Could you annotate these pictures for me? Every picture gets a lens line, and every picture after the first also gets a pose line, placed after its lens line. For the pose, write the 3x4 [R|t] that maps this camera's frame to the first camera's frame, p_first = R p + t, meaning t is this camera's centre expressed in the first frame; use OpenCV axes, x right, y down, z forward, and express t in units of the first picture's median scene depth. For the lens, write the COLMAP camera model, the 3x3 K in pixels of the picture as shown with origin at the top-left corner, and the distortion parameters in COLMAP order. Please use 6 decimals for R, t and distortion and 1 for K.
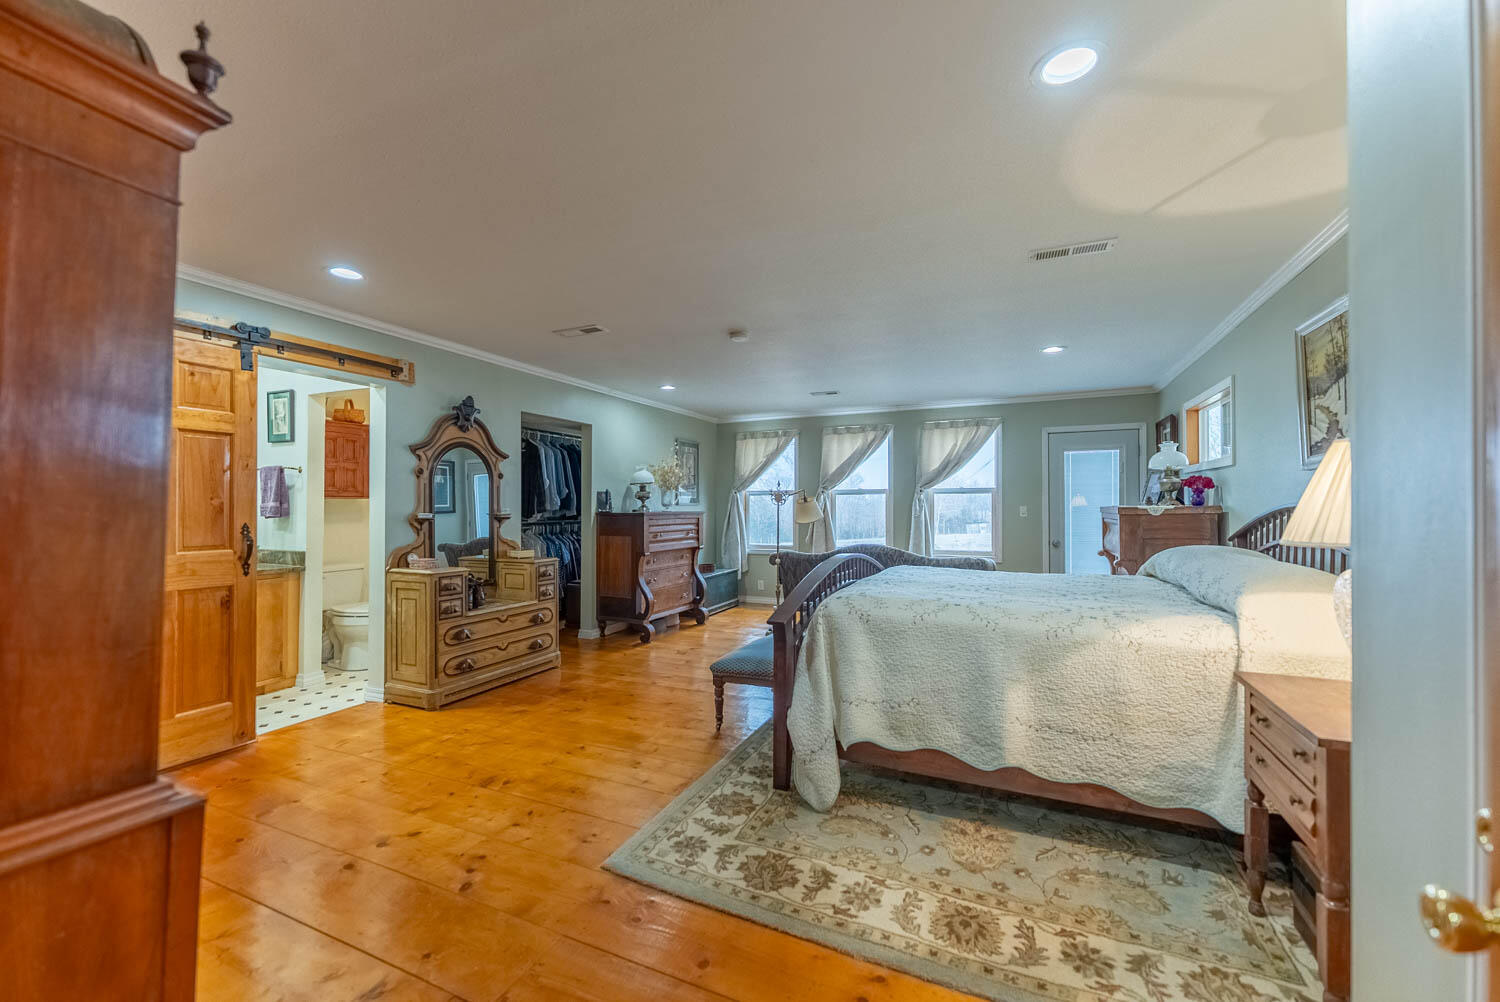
lens RADIAL K [[596.2, 0, 743.9], [0, 596.2, 503.5], [0, 0, 1]] dist [0.003187, -0.000368]
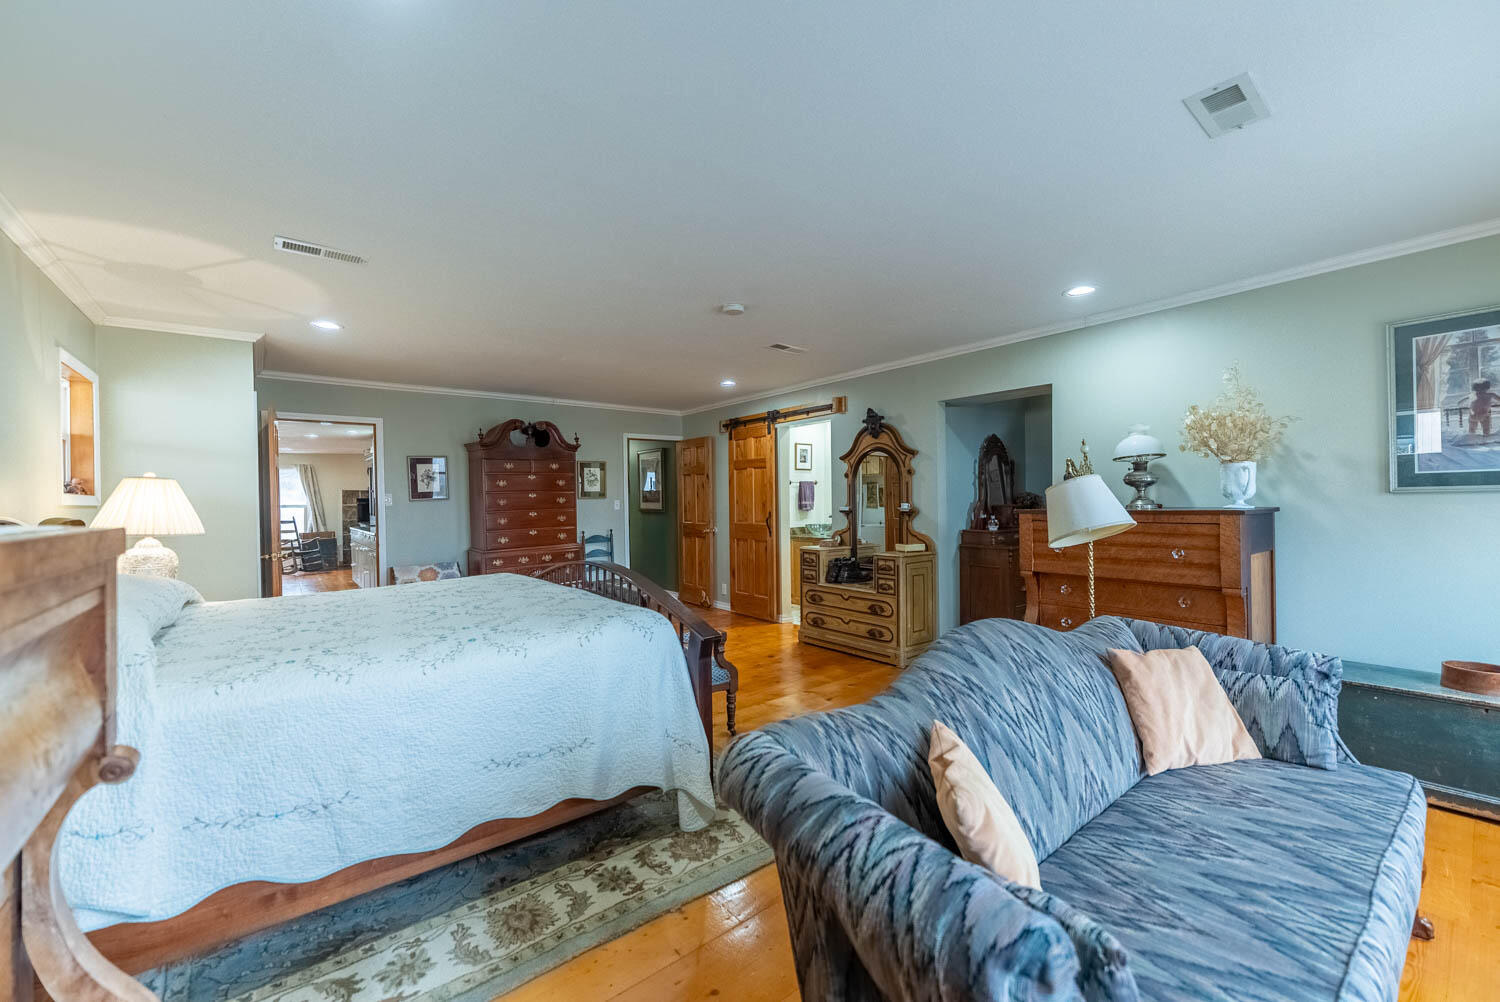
lens RADIAL K [[596.2, 0, 743.9], [0, 596.2, 503.5], [0, 0, 1]] dist [0.003187, -0.000368]
pose [[-0.452189, 0.010680, -0.891858, 0.681342], [0.019072, 0.999815, 0.002303, 0.001702], [0.891718, -0.015968, -0.452309, 1.255774]]
